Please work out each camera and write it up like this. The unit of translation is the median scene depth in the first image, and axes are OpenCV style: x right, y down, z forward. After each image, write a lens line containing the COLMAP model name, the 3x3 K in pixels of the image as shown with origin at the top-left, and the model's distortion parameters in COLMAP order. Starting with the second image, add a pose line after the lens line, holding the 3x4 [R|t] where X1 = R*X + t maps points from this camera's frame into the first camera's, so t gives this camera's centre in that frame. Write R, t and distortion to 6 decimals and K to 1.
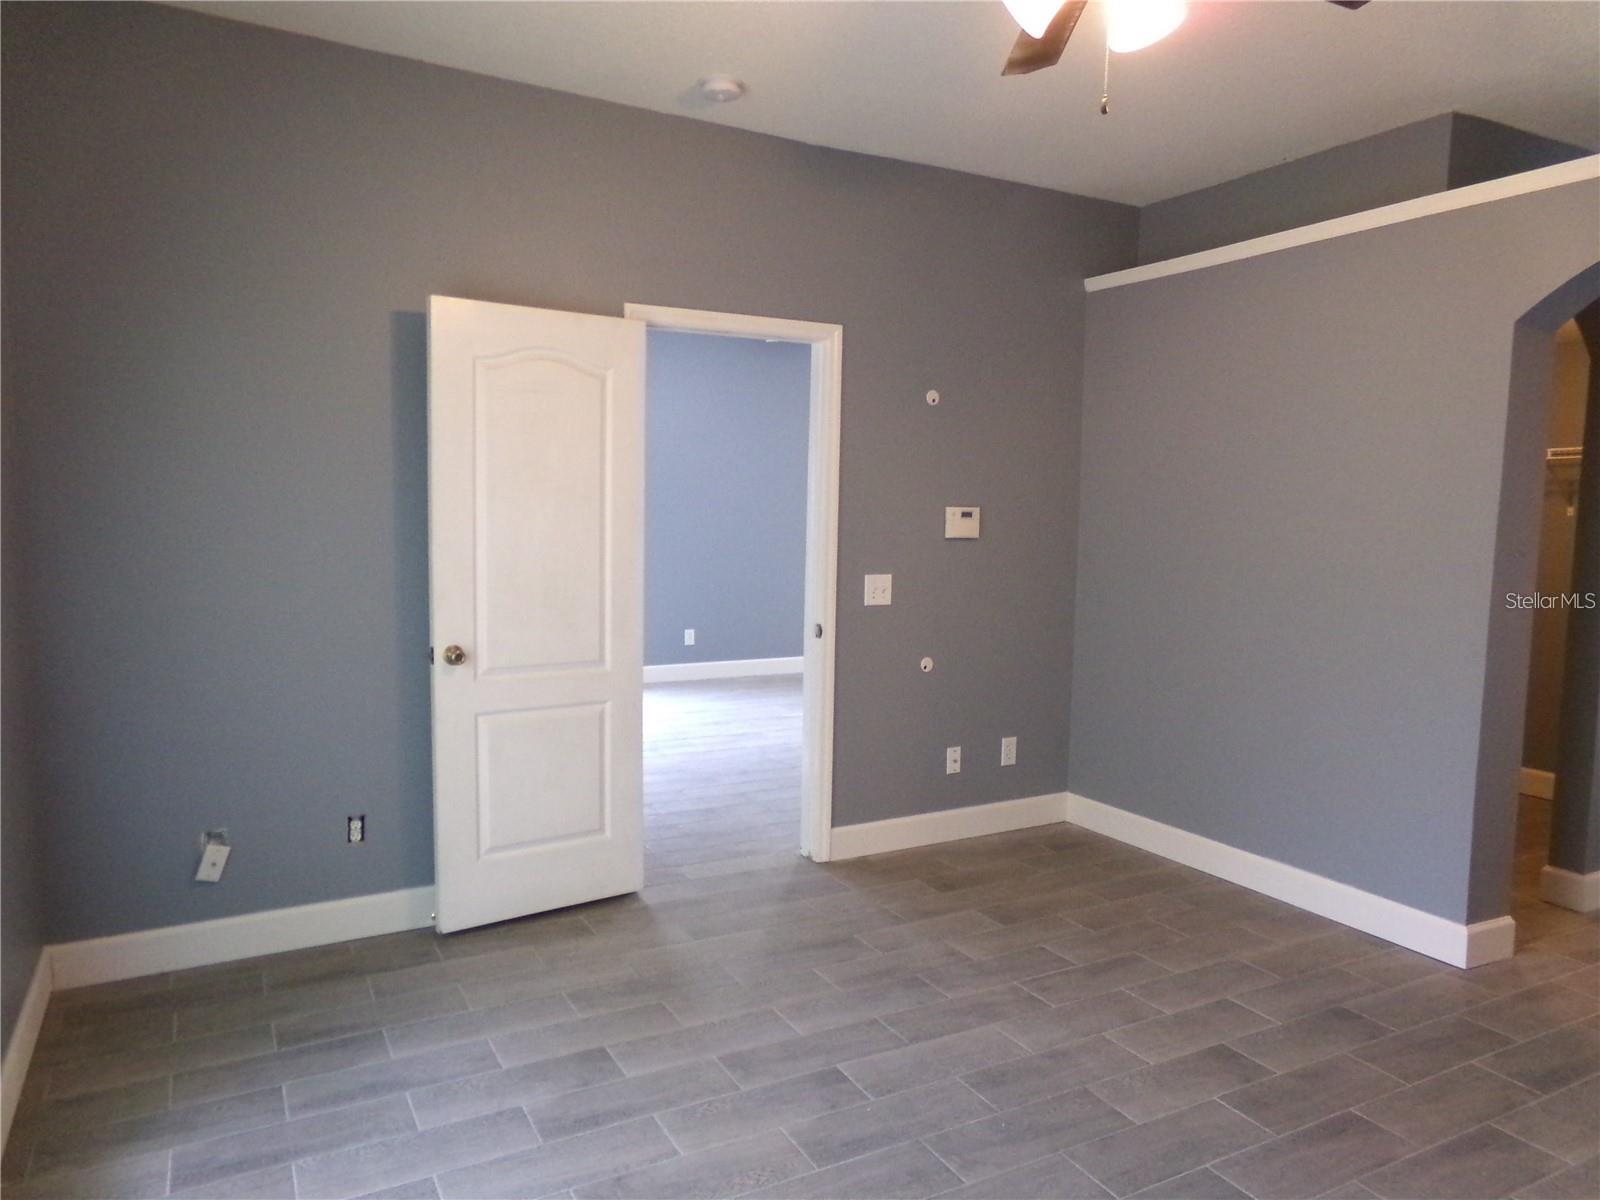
lens RADIAL K [[1099.2, 0, 800.0], [0, 1099.2, 600.0], [0, 0, 1]] dist [-0.062371, 0.128971]
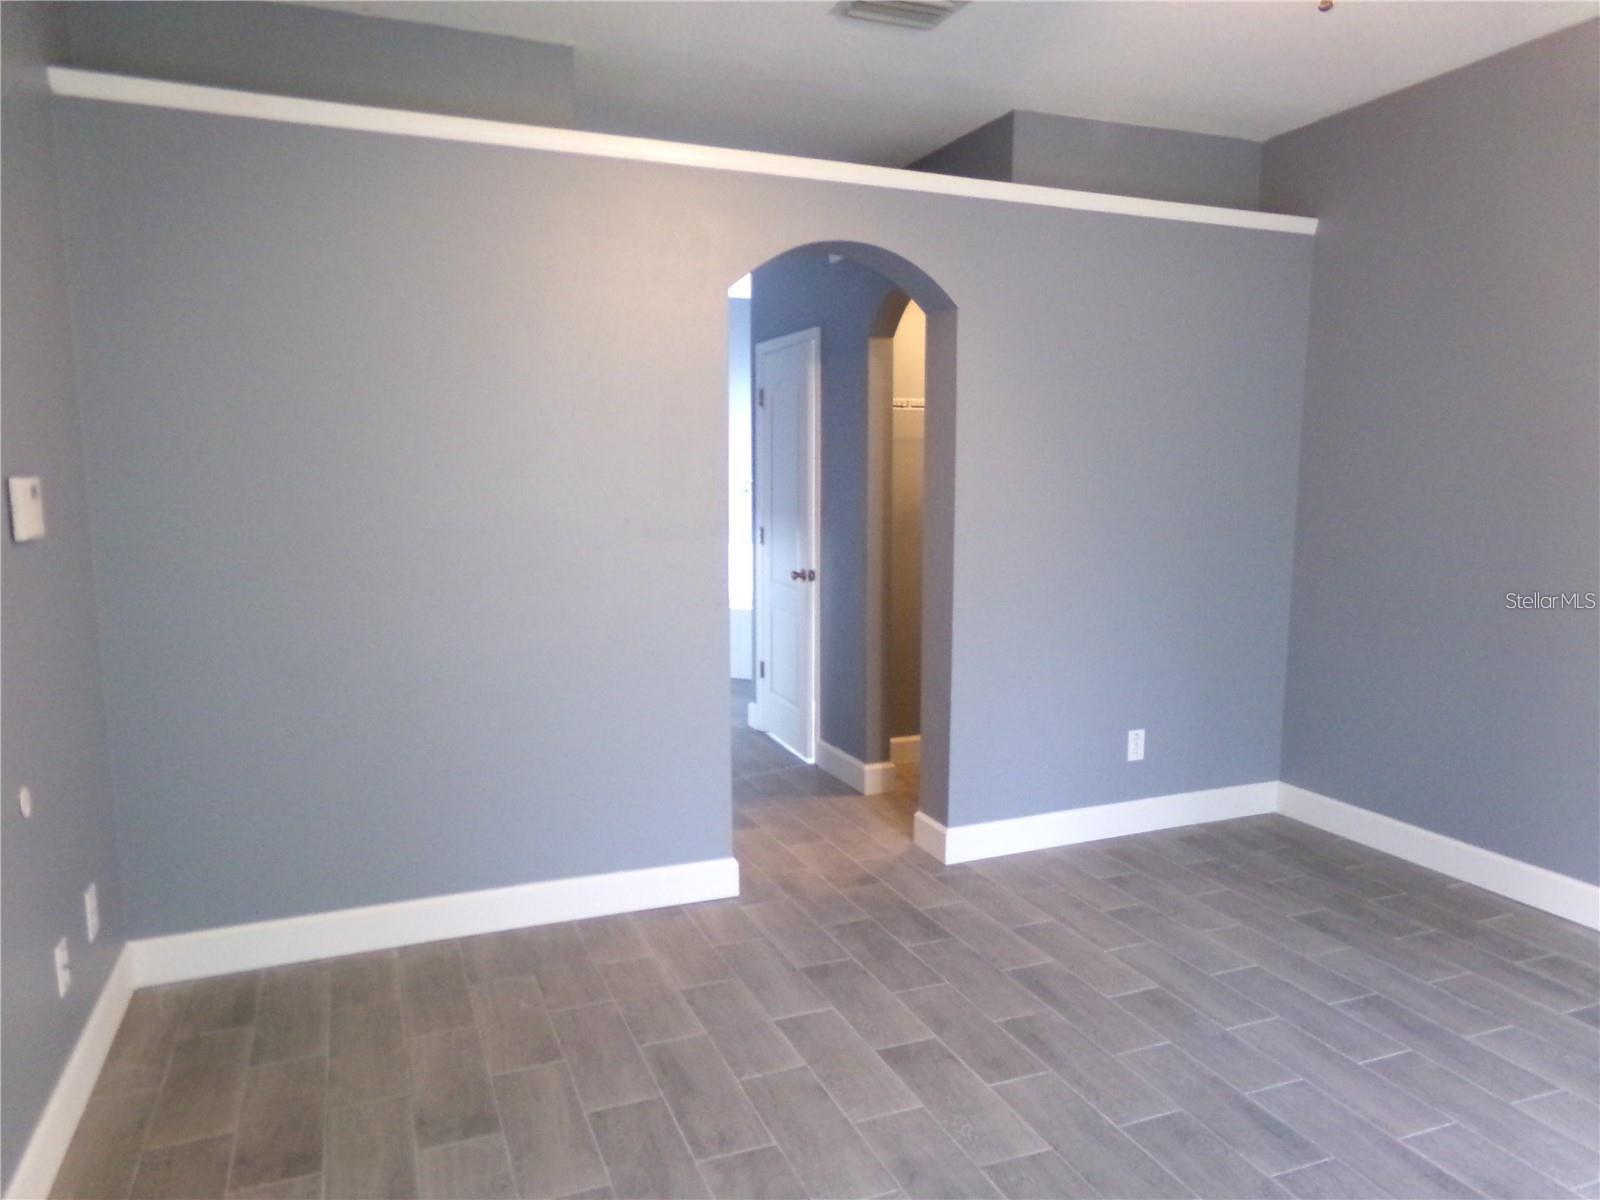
lens RADIAL K [[1099.2, 0, 800.0], [0, 1099.2, 600.0], [0, 0, 1]] dist [-0.062371, 0.128971]
pose [[0.110525, -0.128924, 0.985476, -0.442912], [0.082177, 0.989341, 0.120213, -0.081399], [-0.990470, 0.067697, 0.119942, 0.853063]]
